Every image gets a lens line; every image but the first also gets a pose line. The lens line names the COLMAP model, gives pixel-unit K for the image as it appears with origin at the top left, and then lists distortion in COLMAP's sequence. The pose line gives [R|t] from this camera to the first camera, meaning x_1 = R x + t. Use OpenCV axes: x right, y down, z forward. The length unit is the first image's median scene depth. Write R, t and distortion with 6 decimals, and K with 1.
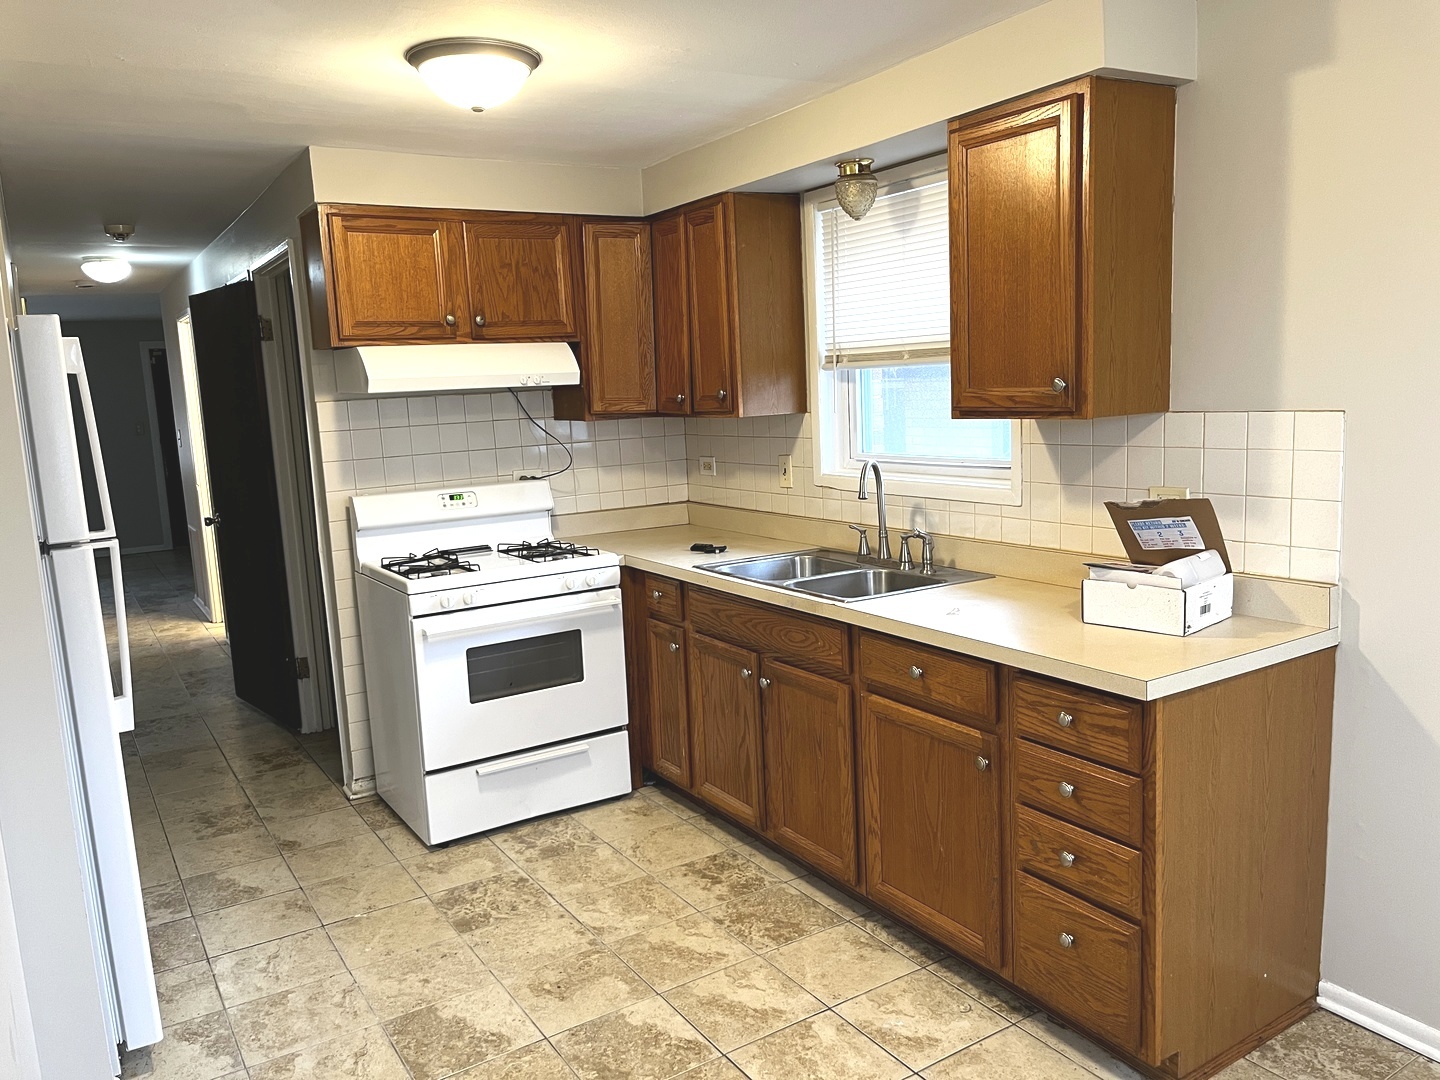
lens RADIAL K [[1086.5, 0, 724.0], [0, 1086.5, 537.5], [0, 0, 1]] dist [0.033973, -0.019490]
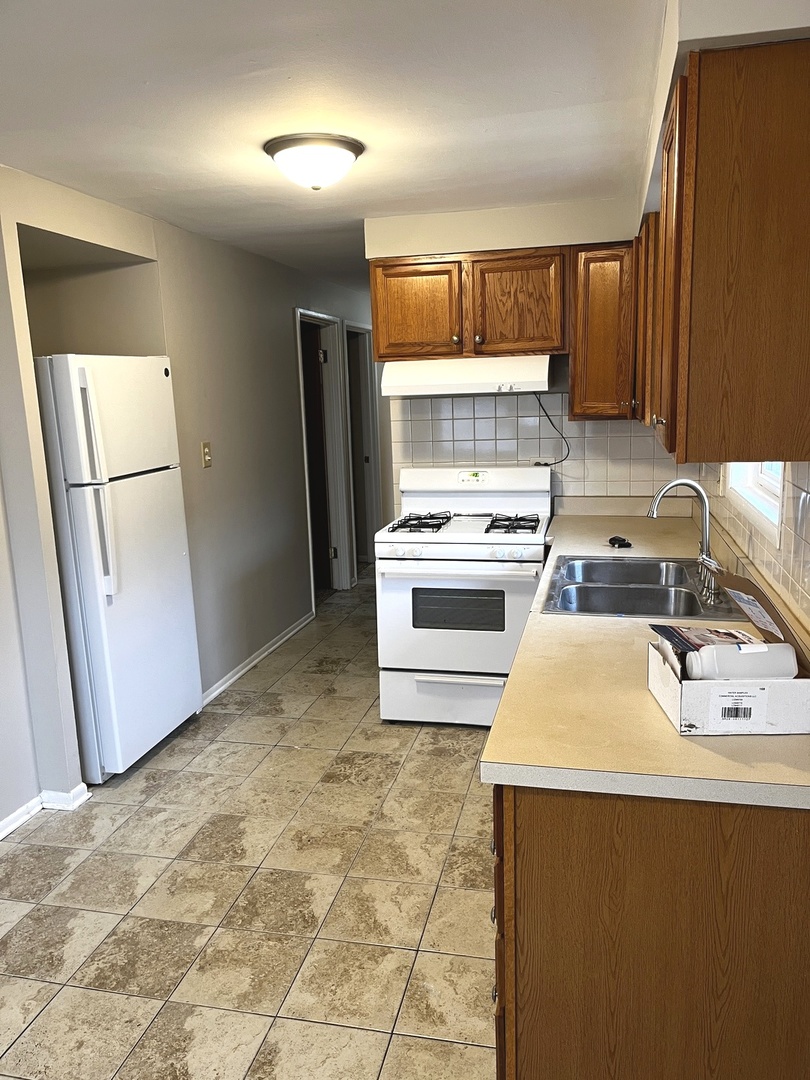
lens RADIAL K [[814.9, 0, 409.0], [0, 814.9, 544.4], [0, 0, 1]] dist [0.033973, -0.019490]
pose [[0.705692, 0.155298, -0.691290, 0.457272], [-0.102834, 0.987801, 0.116933, -0.070075], [0.701017, -0.011431, 0.713053, 0.275529]]
